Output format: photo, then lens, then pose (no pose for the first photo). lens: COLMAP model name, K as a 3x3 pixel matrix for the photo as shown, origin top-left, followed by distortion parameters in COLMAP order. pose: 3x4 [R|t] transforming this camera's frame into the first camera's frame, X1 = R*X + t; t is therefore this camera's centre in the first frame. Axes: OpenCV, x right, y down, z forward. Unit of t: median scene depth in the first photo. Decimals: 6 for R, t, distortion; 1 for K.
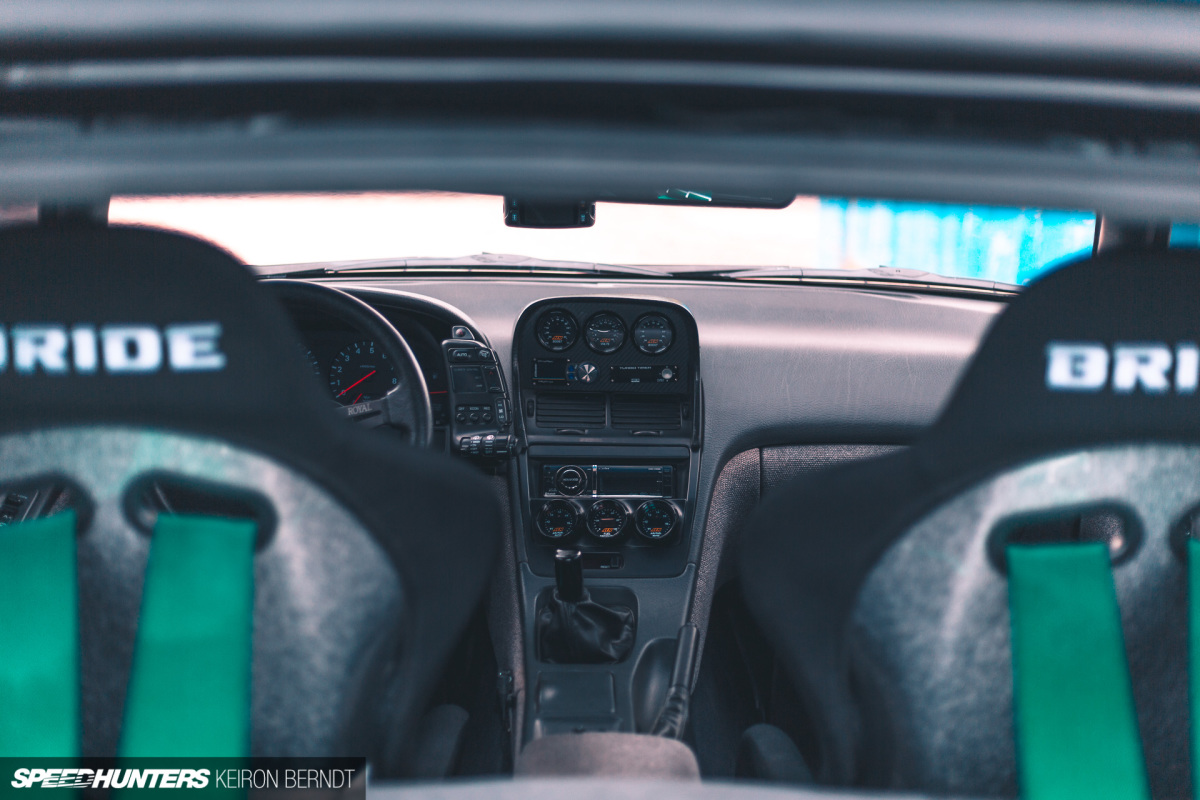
lens RADIAL K [[1773.1, 0, 600.4], [0, 1773.1, 396.7], [0, 0, 1]] dist [0.035354, 0.000000]
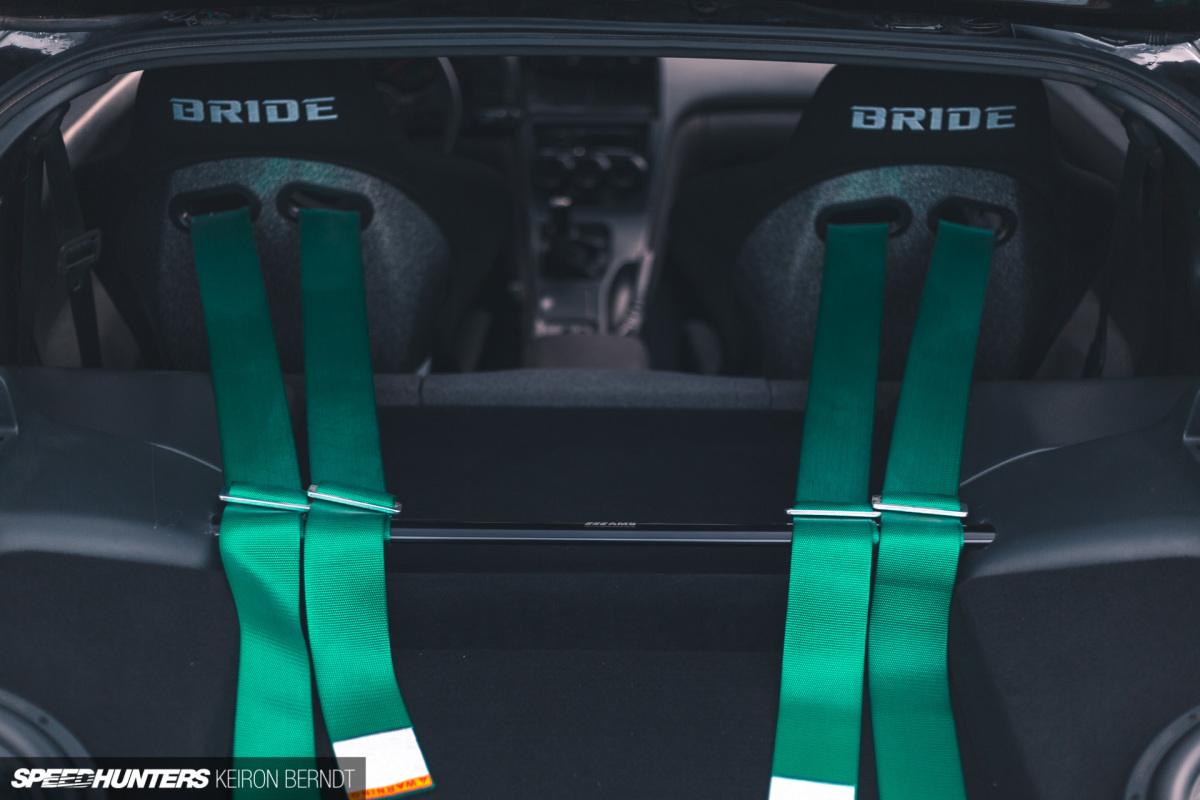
lens RADIAL K [[1773.1, 0, 599.7], [0, 1773.1, 401.5], [0, 0, 1]] dist [0.035354, 0.000000]
pose [[0.999967, -0.006030, -0.005355, 0.029644], [0.007172, 0.968612, 0.248474, -0.159840], [0.003689, -0.248505, 0.968624, -0.588671]]
